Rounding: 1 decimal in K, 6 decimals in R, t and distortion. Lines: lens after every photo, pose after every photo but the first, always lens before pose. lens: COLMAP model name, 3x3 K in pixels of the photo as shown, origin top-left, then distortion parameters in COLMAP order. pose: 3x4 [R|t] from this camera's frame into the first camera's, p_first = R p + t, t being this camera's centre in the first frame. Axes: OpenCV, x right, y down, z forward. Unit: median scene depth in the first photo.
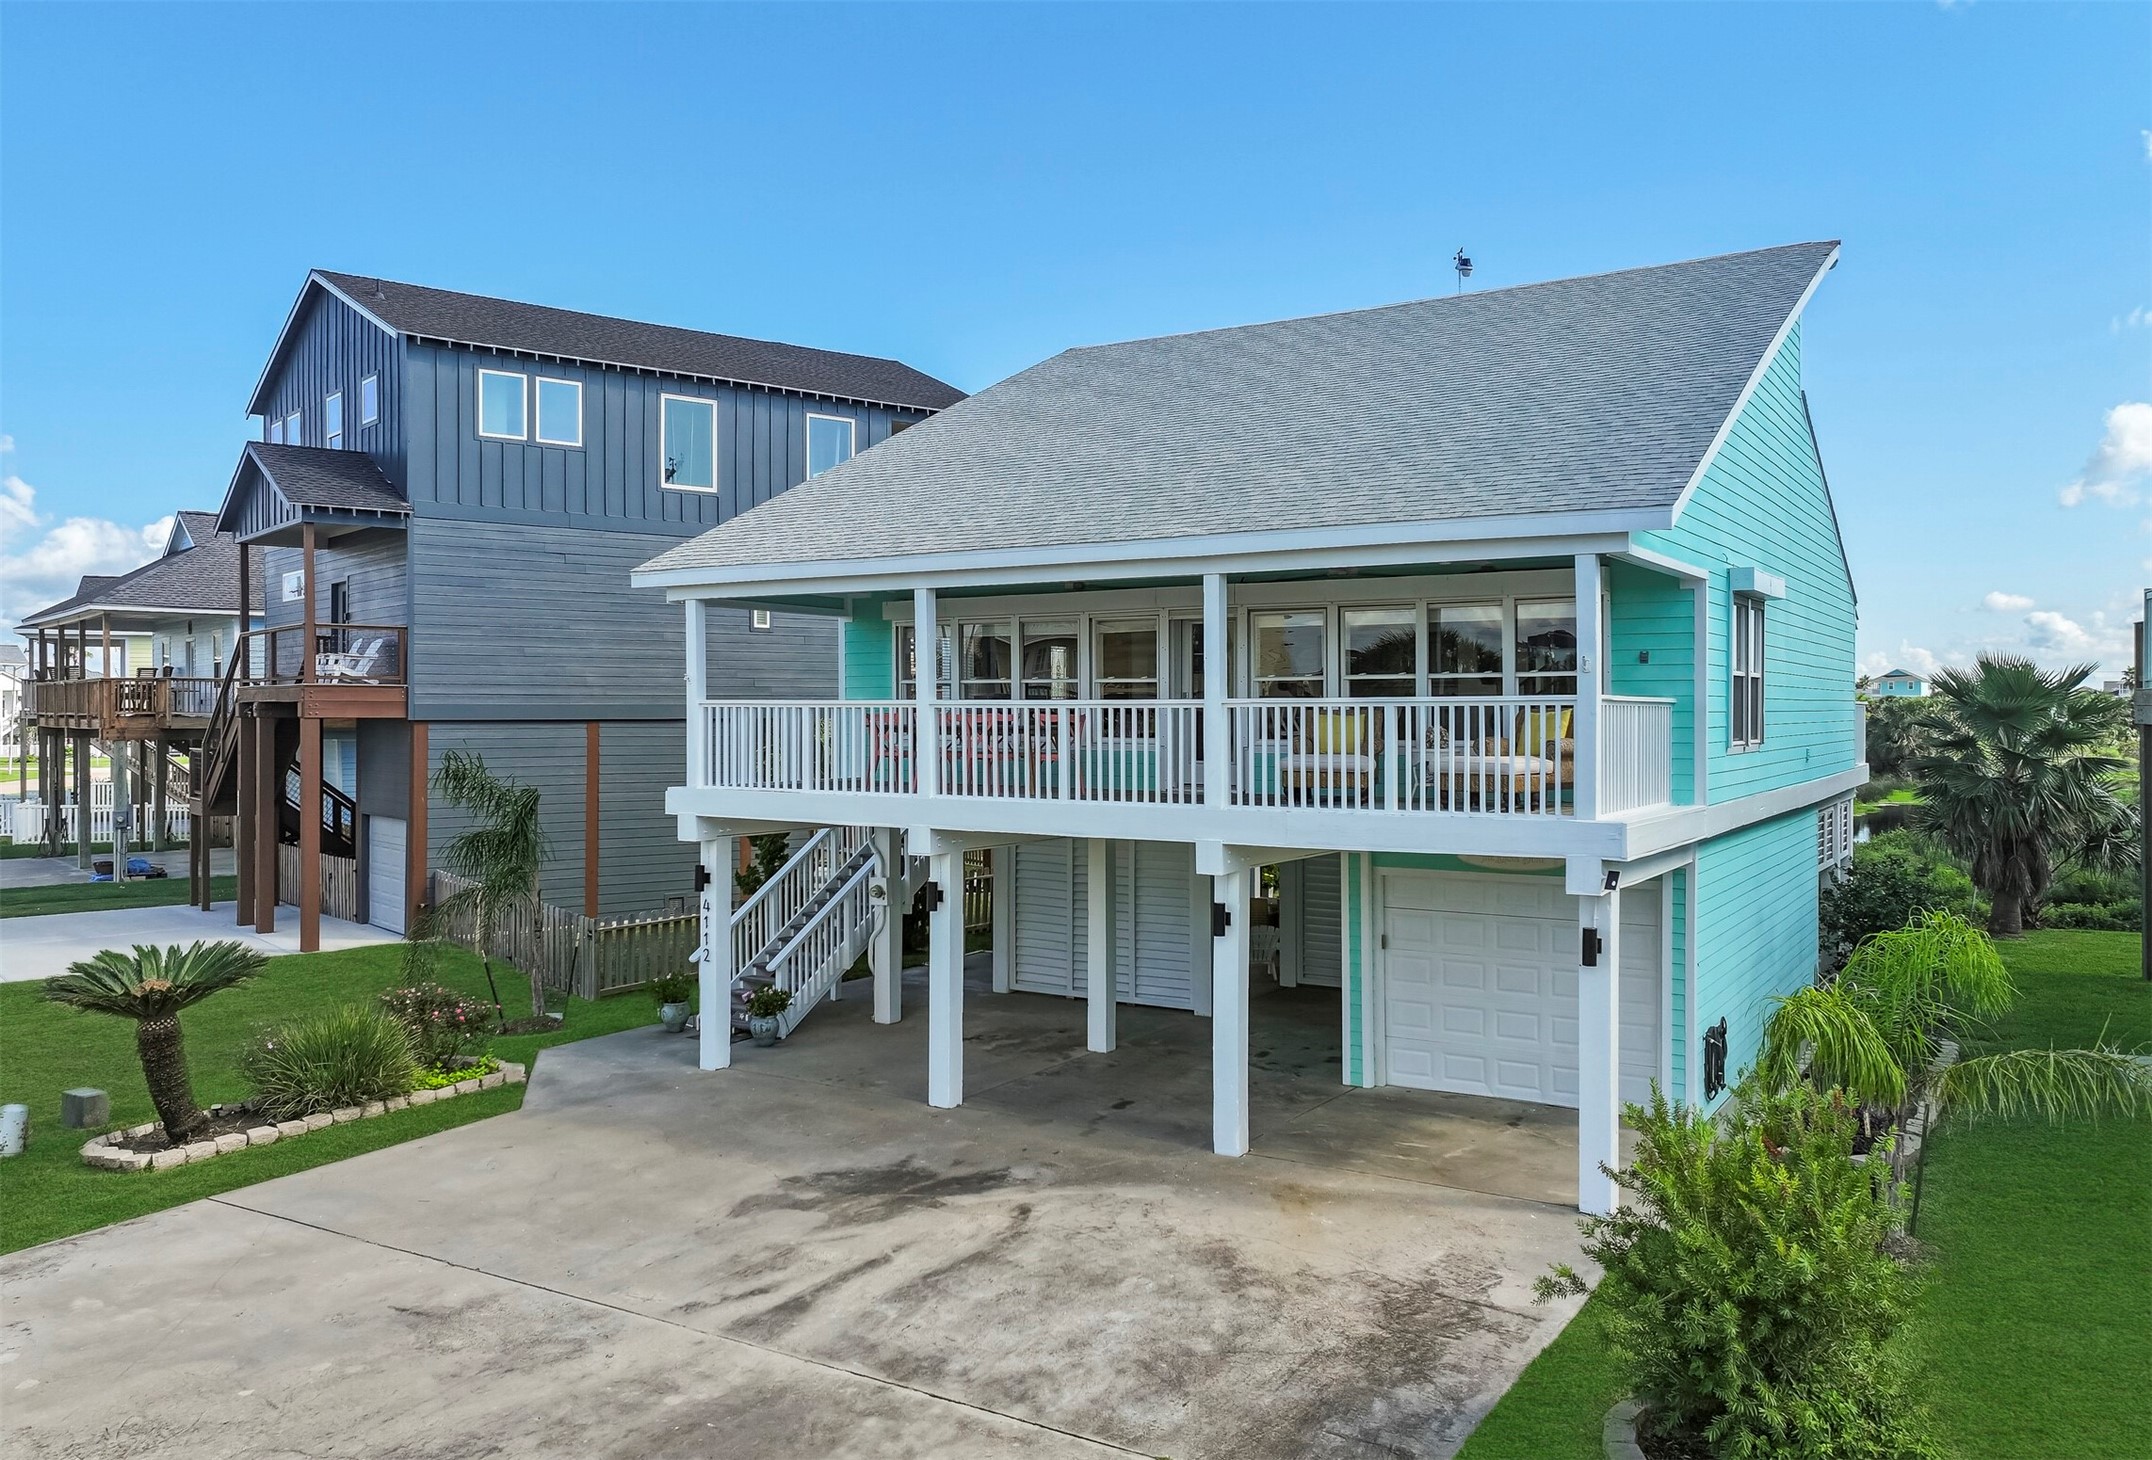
lens RADIAL K [[1642.3, 0, 1072.3], [0, 1642.3, 727.5], [0, 0, 1]] dist [-0.001594, 0.013932]
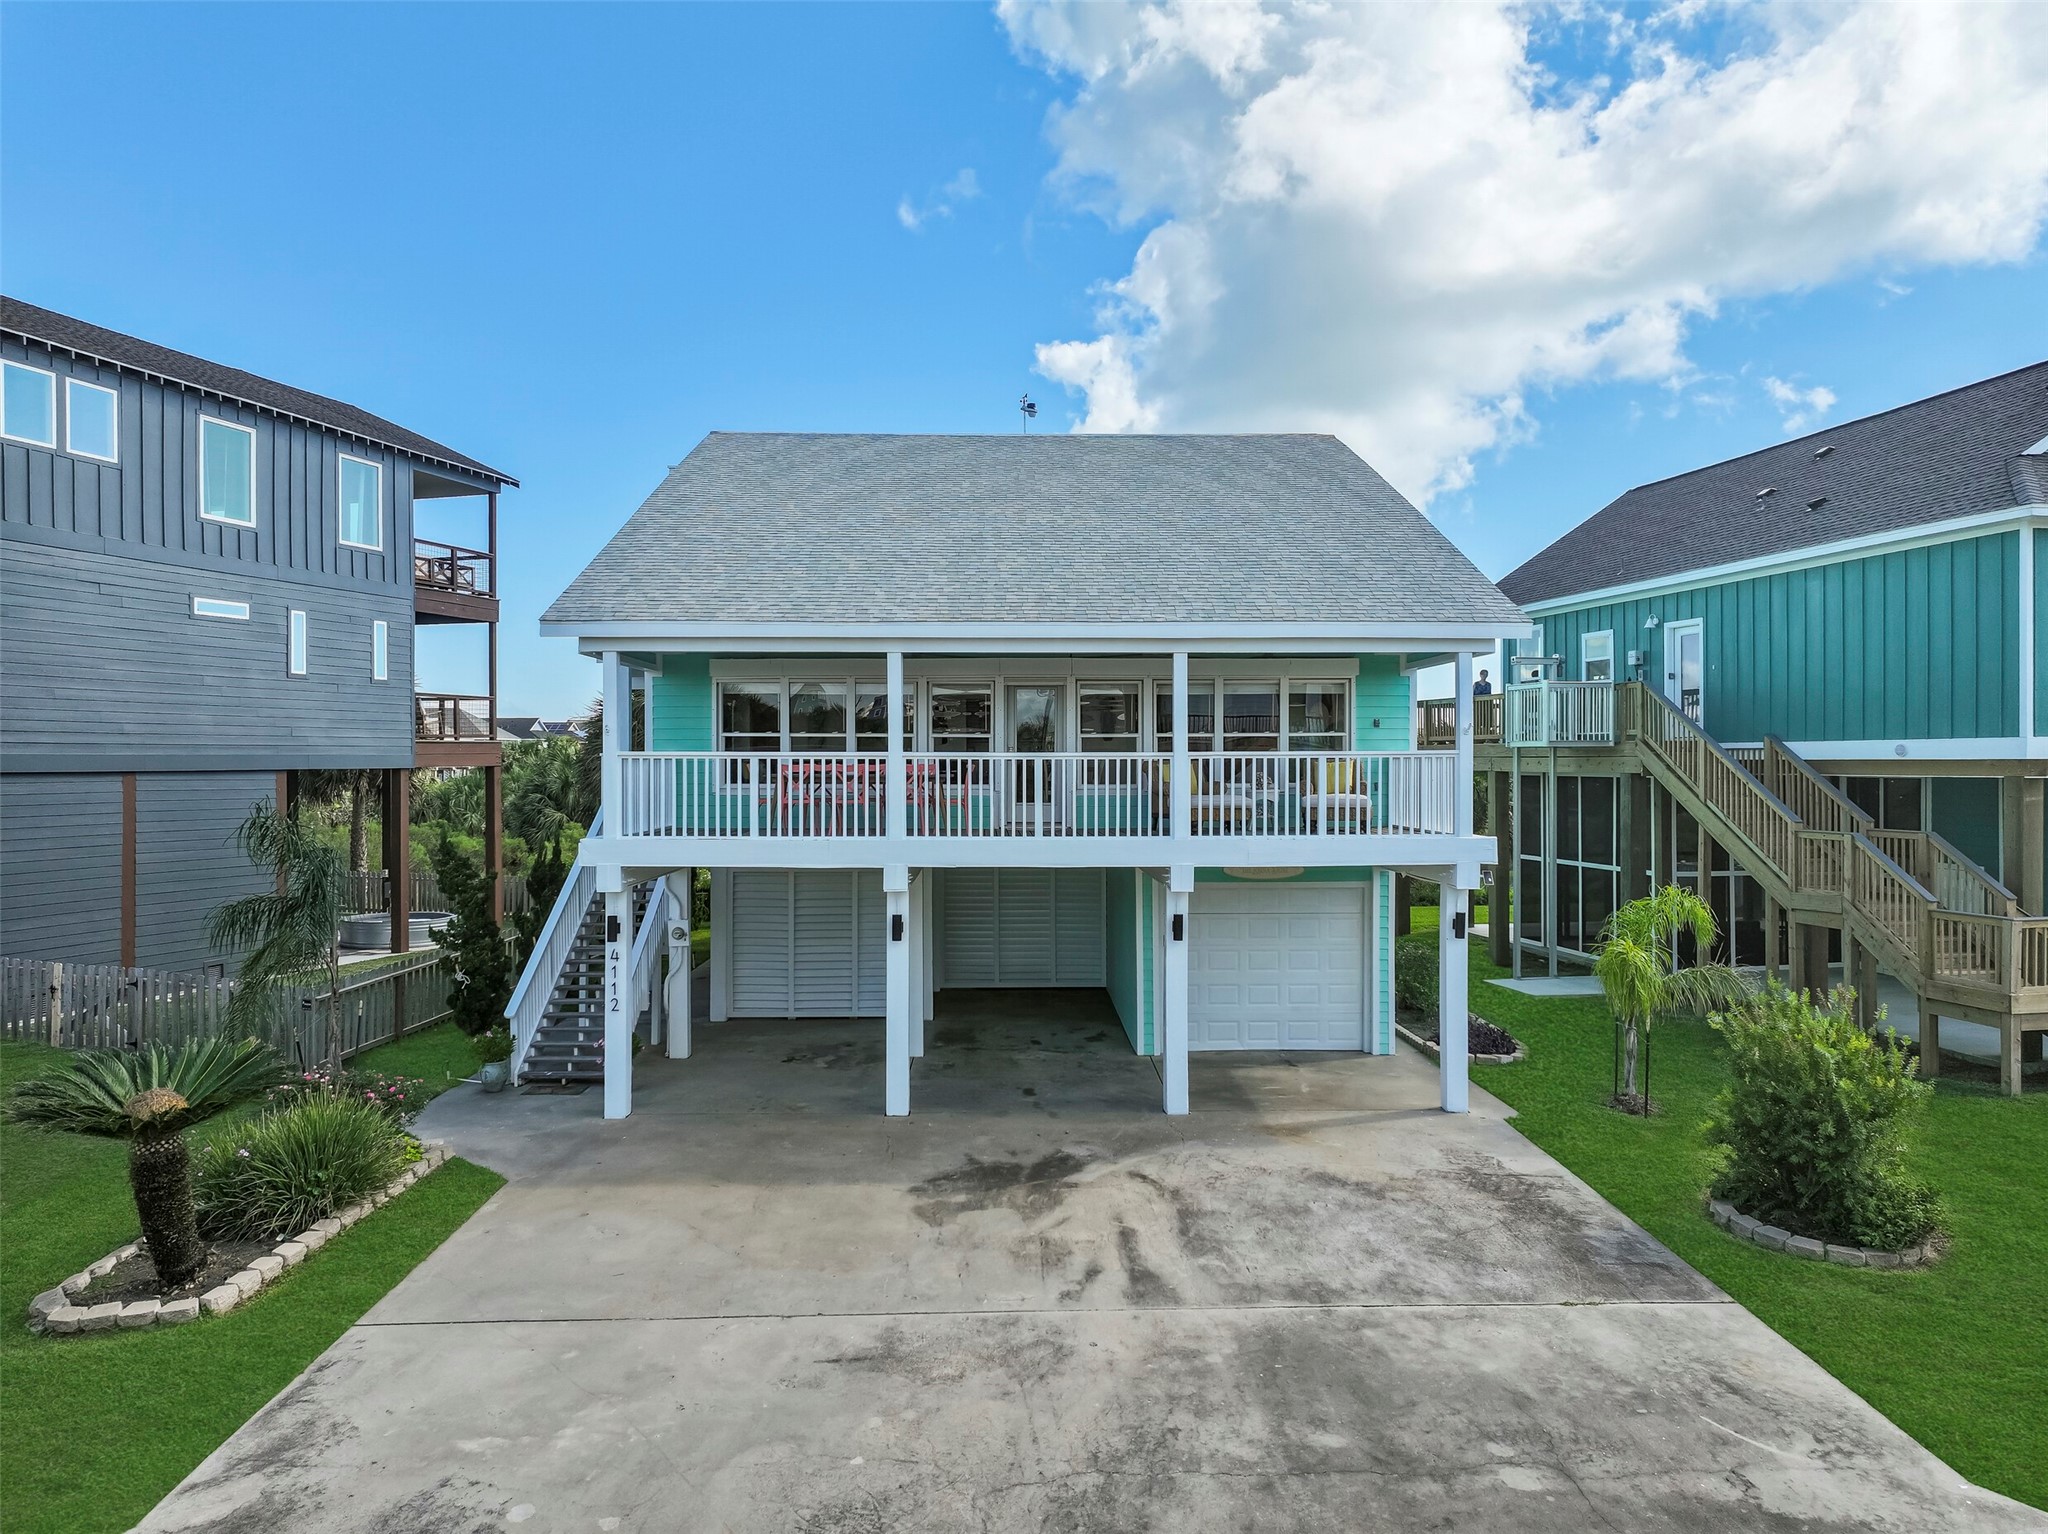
lens RADIAL K [[1415.5, 0, 1027.1], [0, 1415.5, 772.7], [0, 0, 1]] dist [0.004725, -0.002393]
pose [[0.820906, -0.004182, 0.571048, -0.622897], [0.006155, 0.999980, -0.001524, -0.000428], [-0.571030, 0.004766, 0.820916, 0.175662]]
